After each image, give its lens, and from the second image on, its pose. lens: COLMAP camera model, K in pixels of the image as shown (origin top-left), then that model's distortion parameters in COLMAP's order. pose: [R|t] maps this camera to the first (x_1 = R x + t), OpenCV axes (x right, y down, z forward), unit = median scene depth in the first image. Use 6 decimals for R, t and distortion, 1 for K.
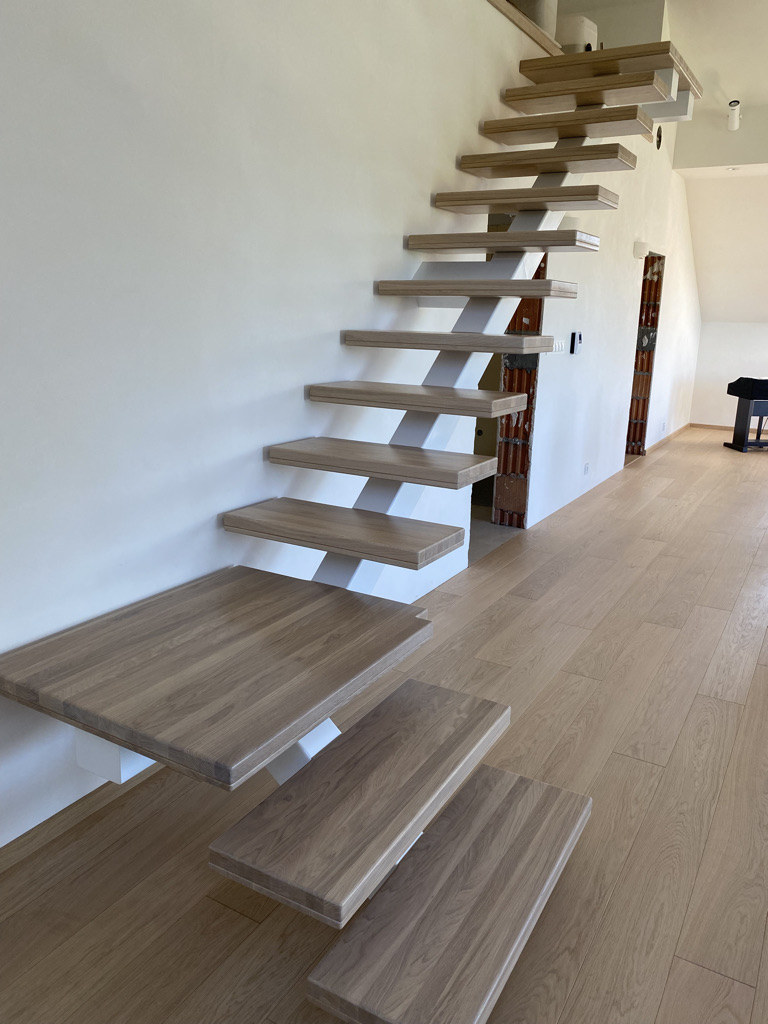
lens RADIAL K [[783.0, 0, 387.0], [0, 783.0, 504.7], [0, 0, 1]] dist [0.003082, 0.006969]
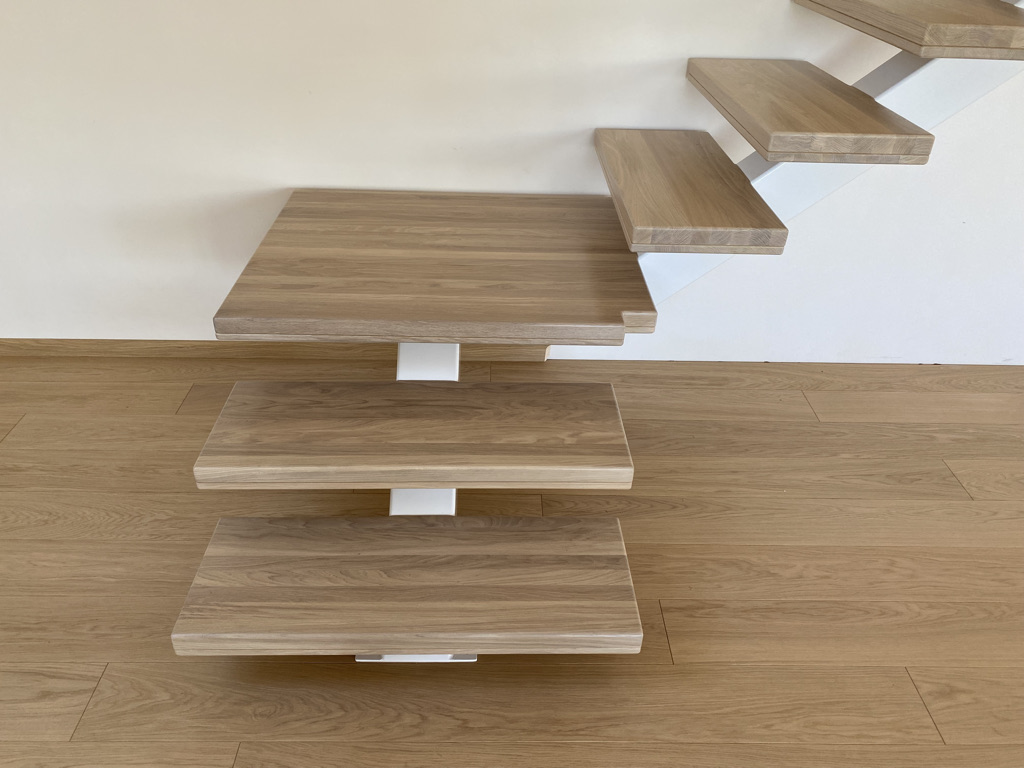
lens RADIAL K [[783.0, 0, 524.4], [0, 783.0, 383.7], [0, 0, 1]] dist [0.003082, 0.006969]
pose [[0.514169, 0.450068, -0.730116, 0.657818], [-0.217962, 0.891879, 0.396289, -0.083387], [0.829532, -0.044622, 0.556674, 0.571117]]
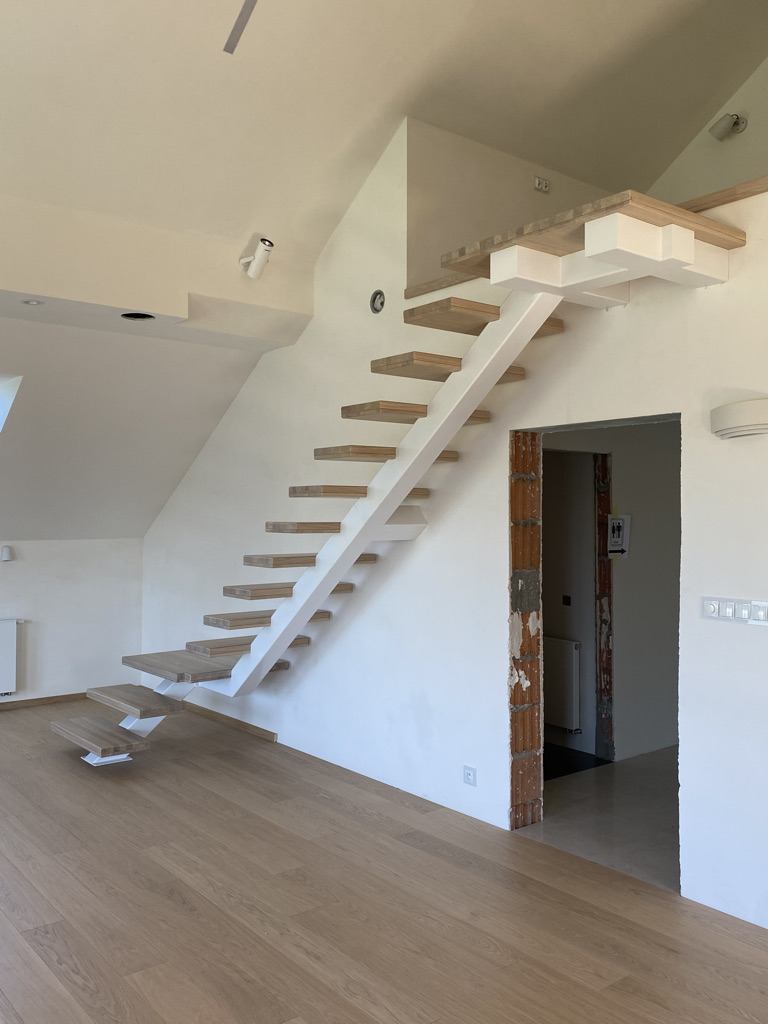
lens RADIAL K [[885.3, 0, 384.0], [0, 885.3, 512.0], [0, 0, 1]] dist [-0.001352, 0.000205]
pose [[-0.358140, -0.034423, -0.933033, 2.531346], [-0.242500, 0.968455, 0.057352, -0.672034], [0.901626, 0.246801, -0.355190, 2.638201]]
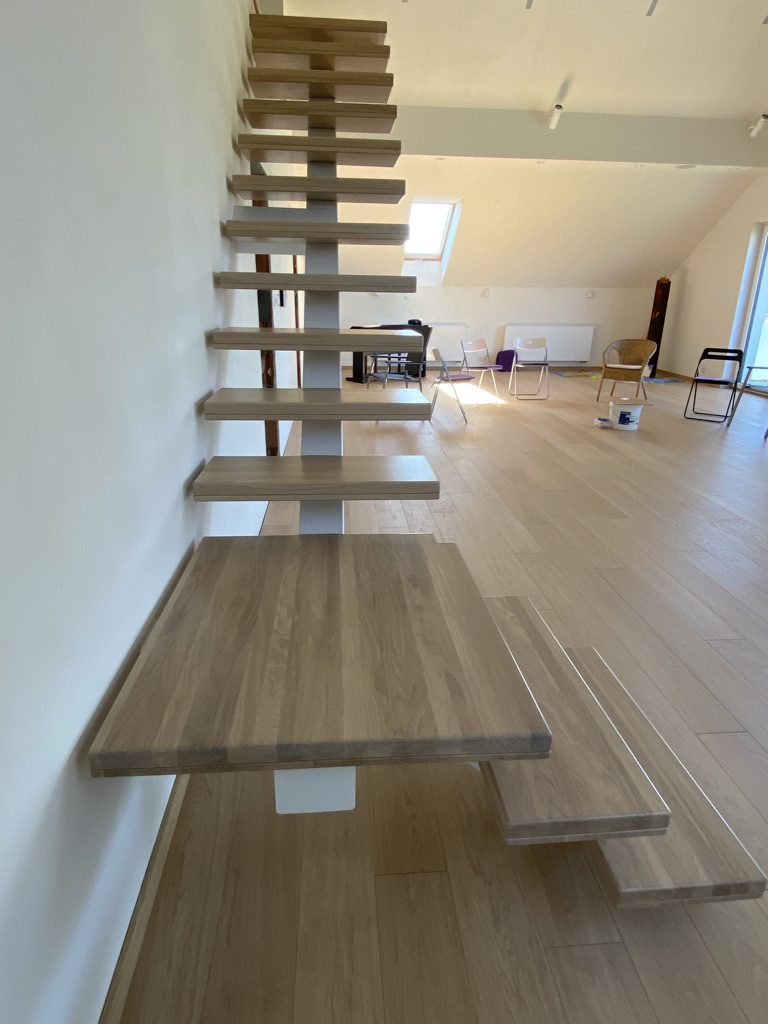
lens RADIAL K [[607.0, 0, 384.0], [0, 607.0, 512.0], [0, 0, 1]] dist [-0.000980, -0.002546]
pose [[0.822971, -0.206322, 0.529292, -0.517562], [0.144142, 0.977064, 0.156748, -0.039183], [-0.549492, -0.052706, 0.833835, 0.410362]]
